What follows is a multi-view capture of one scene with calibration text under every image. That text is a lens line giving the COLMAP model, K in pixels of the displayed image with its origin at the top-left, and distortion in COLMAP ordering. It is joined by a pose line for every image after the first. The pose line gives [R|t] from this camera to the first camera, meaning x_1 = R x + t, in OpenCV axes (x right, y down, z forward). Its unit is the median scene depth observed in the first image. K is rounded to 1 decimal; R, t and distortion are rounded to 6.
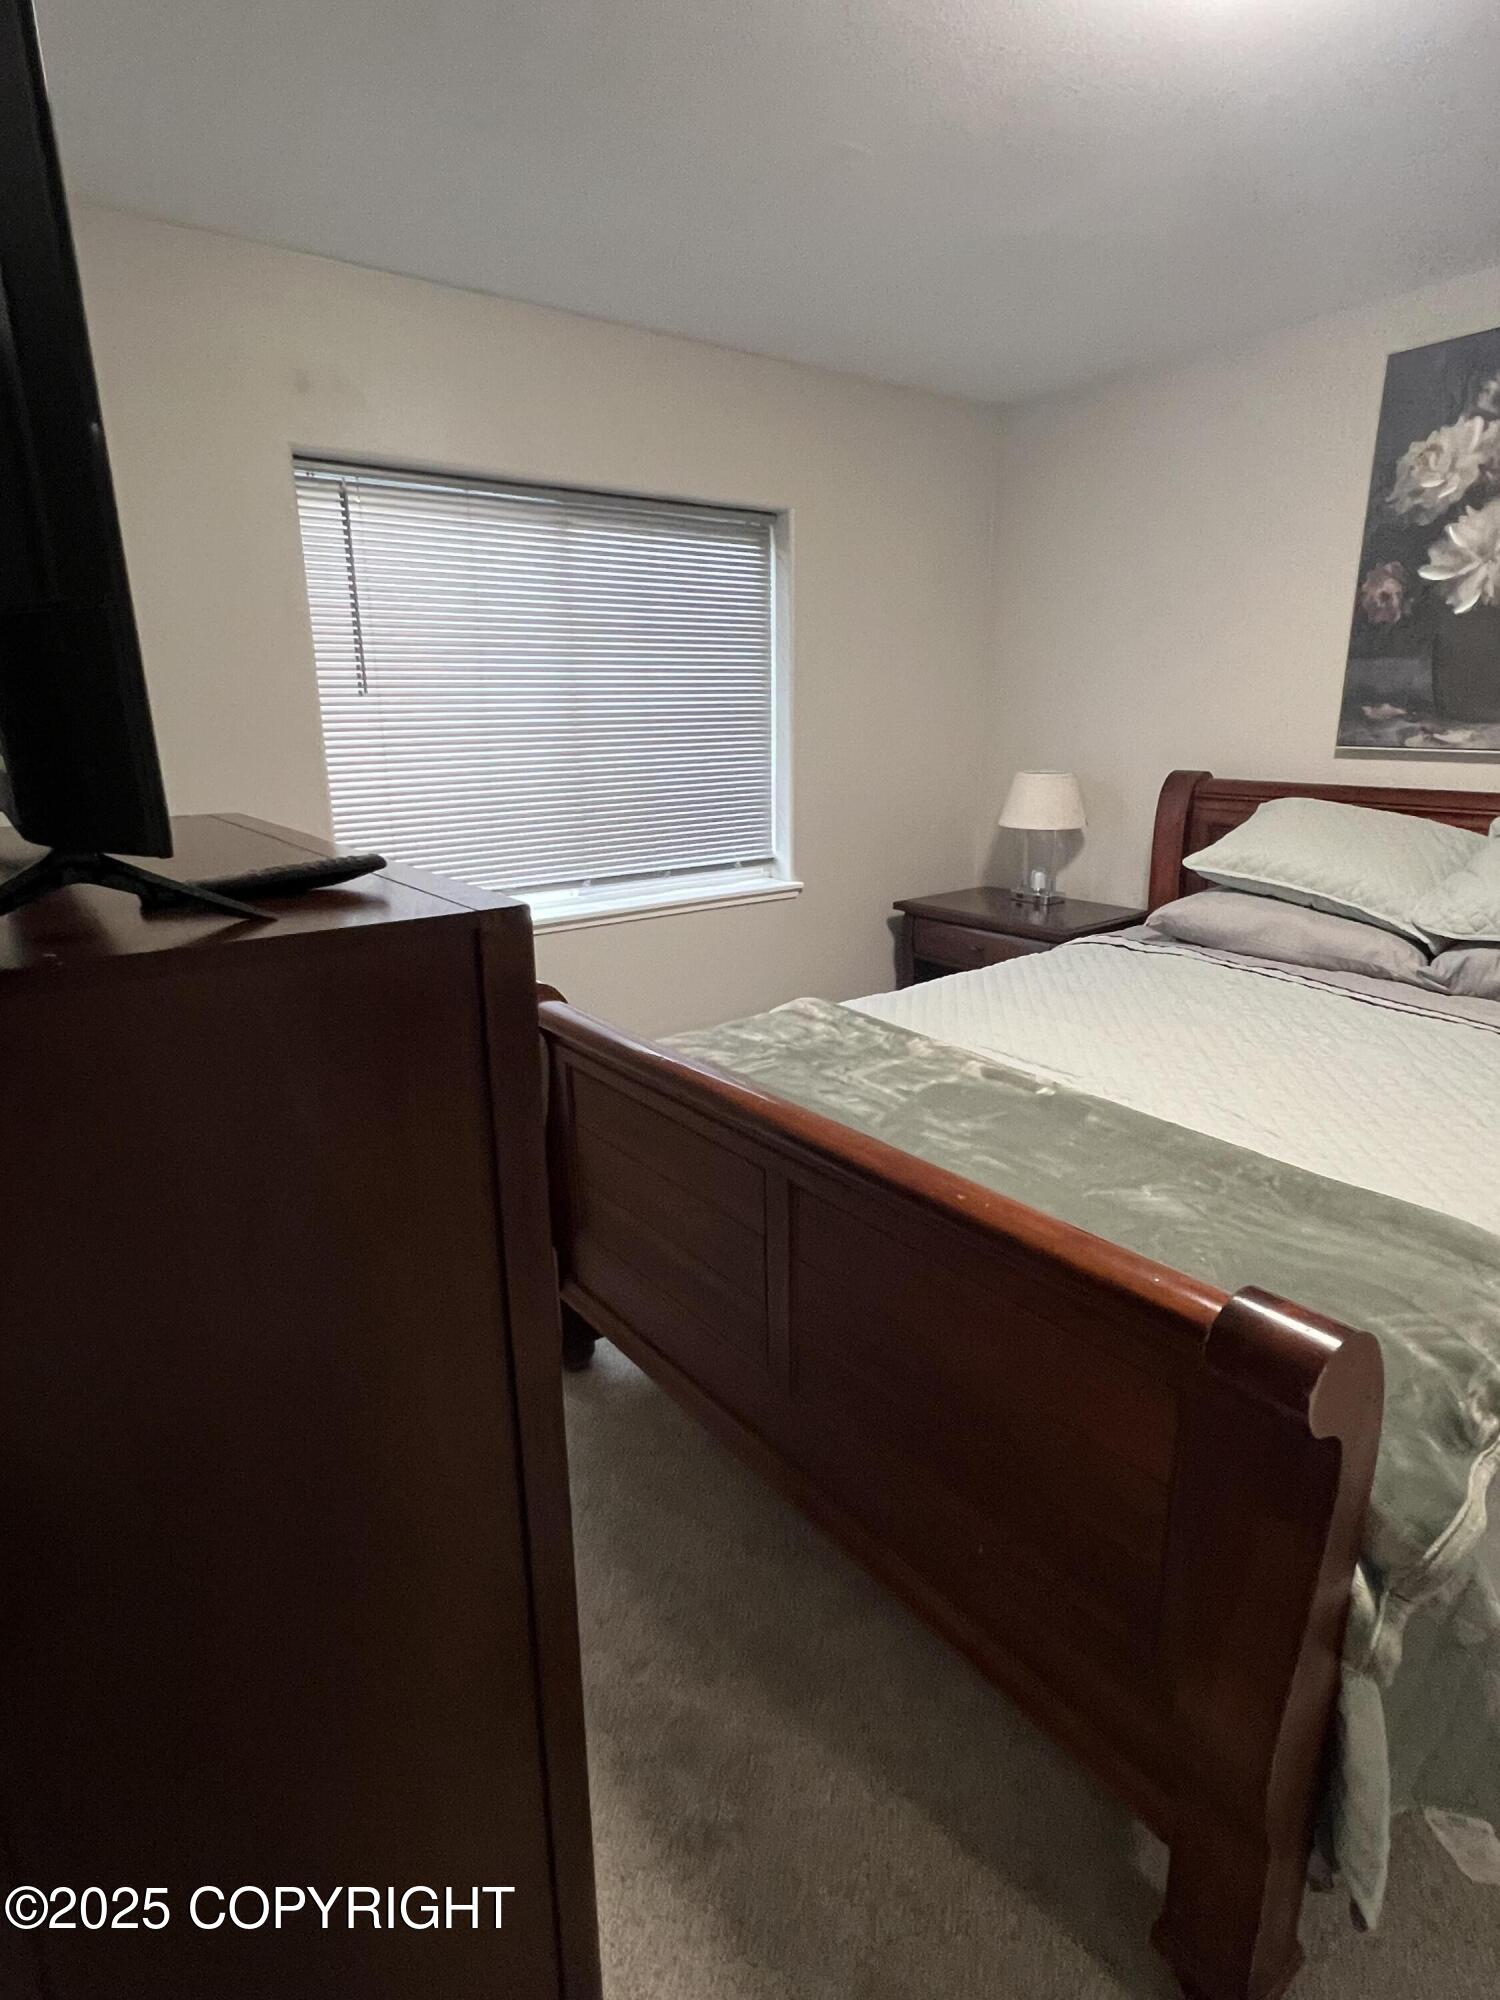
lens RADIAL K [[1048.5, 0, 747.2], [0, 1048.5, 990.1], [0, 0, 1]] dist [0.000528, -0.001017]
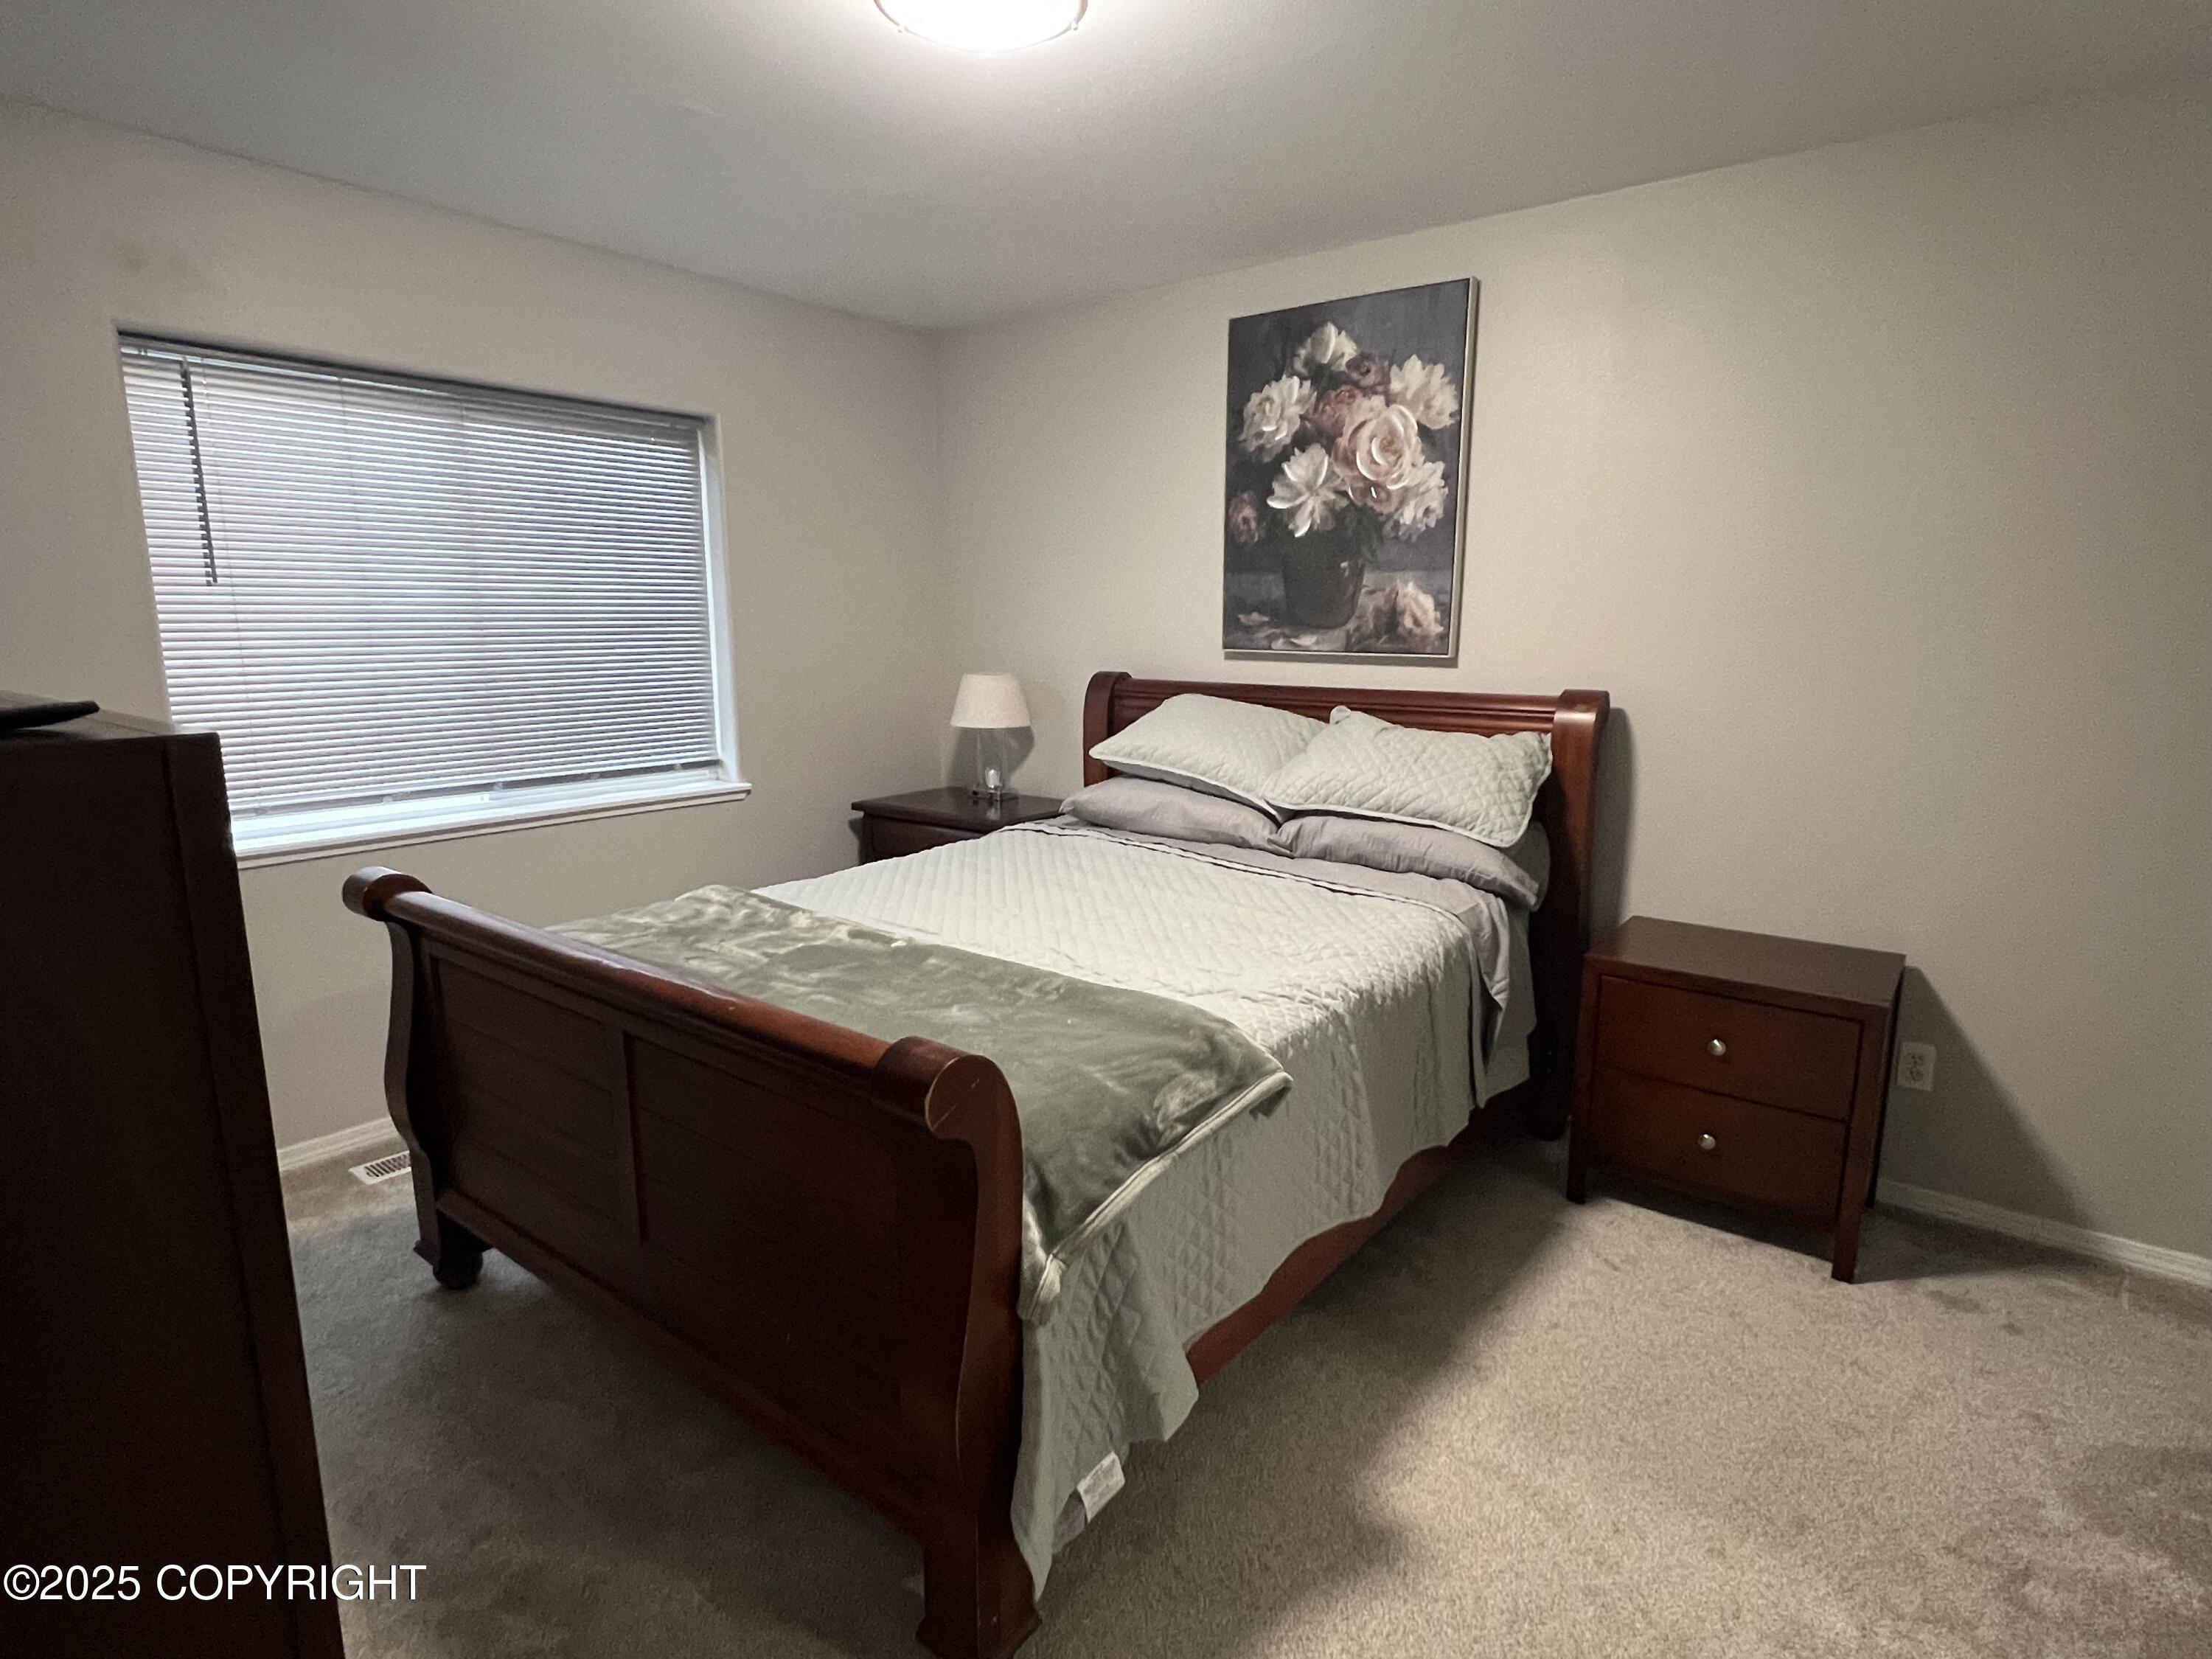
lens RADIAL K [[1159.7, 0, 1110.9], [0, 1159.7, 836.9], [0, 0, 1]] dist [0.000528, -0.001017]
pose [[0.966809, -0.033061, 0.253352, 0.140002], [0.053209, 0.995905, -0.073091, 0.059823], [-0.249898, 0.084146, 0.964609, -0.174573]]
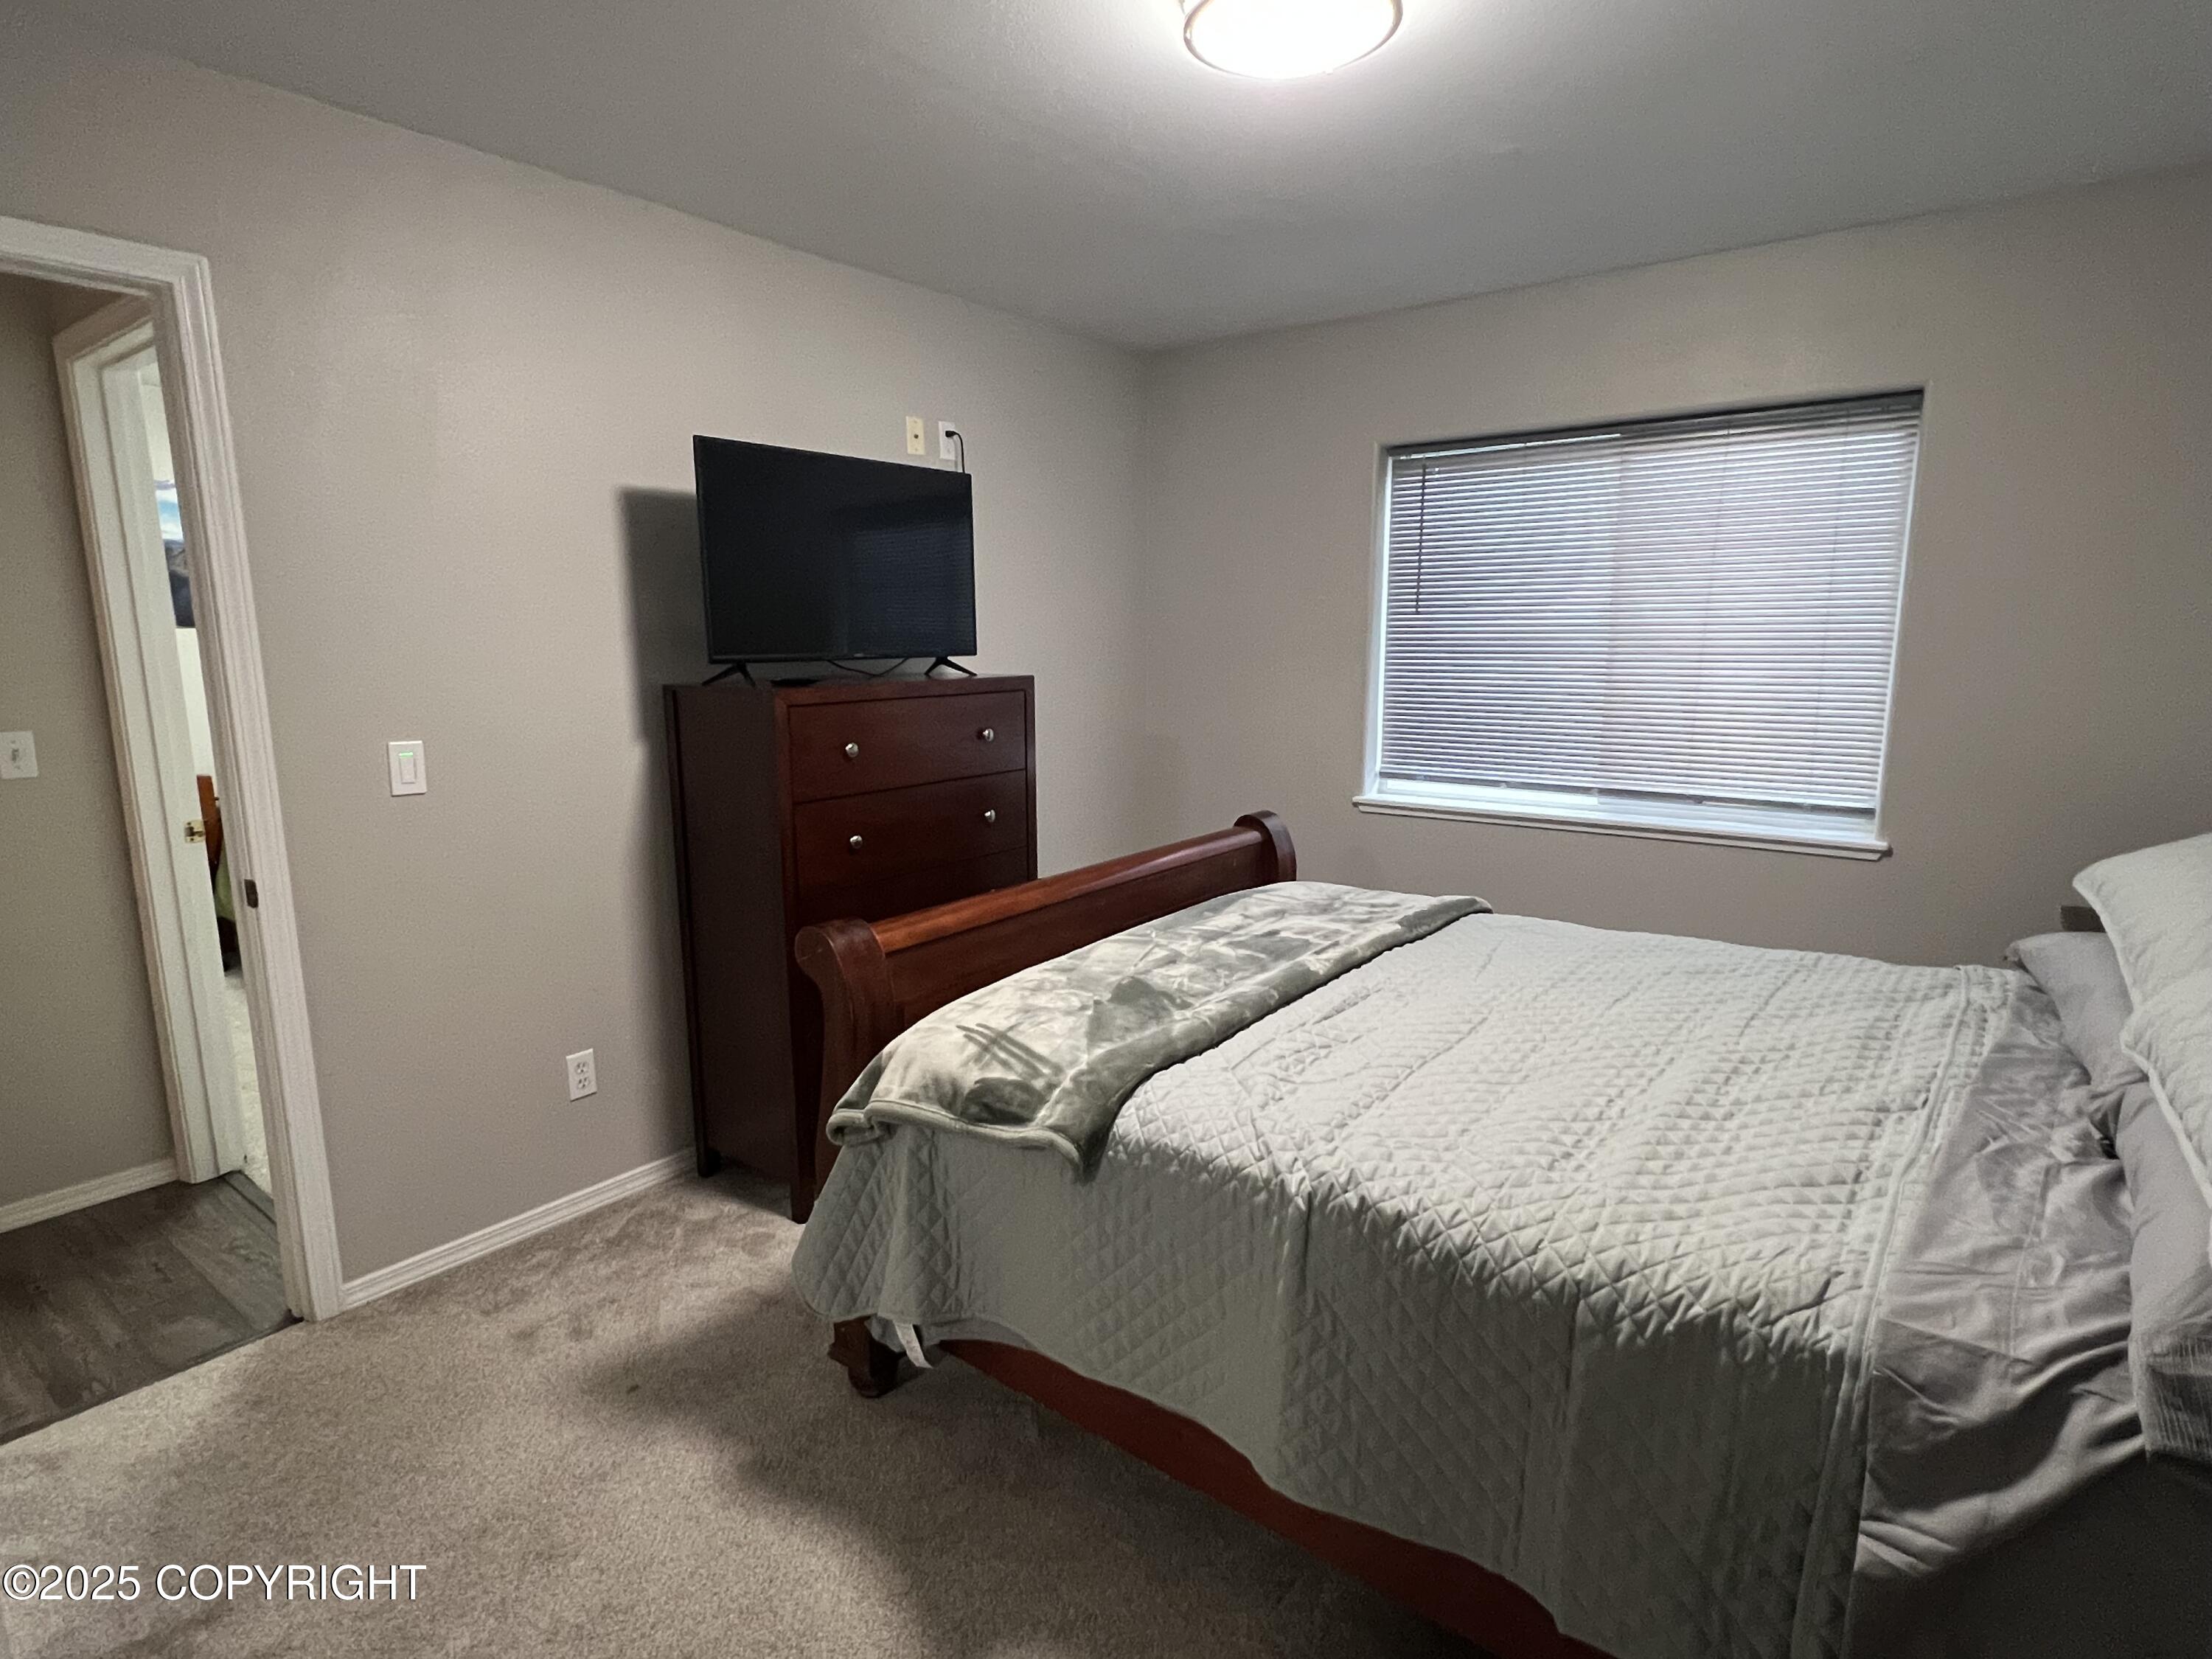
lens RADIAL K [[1159.7, 0, 1099.8], [0, 1159.7, 832.5], [0, 0, 1]] dist [0.000528, -0.001017]
pose [[0.253641, 0.172740, -0.951749, 1.000665], [-0.247687, 0.962720, 0.108722, -0.083059], [0.935049, 0.208159, 0.286971, 0.285375]]
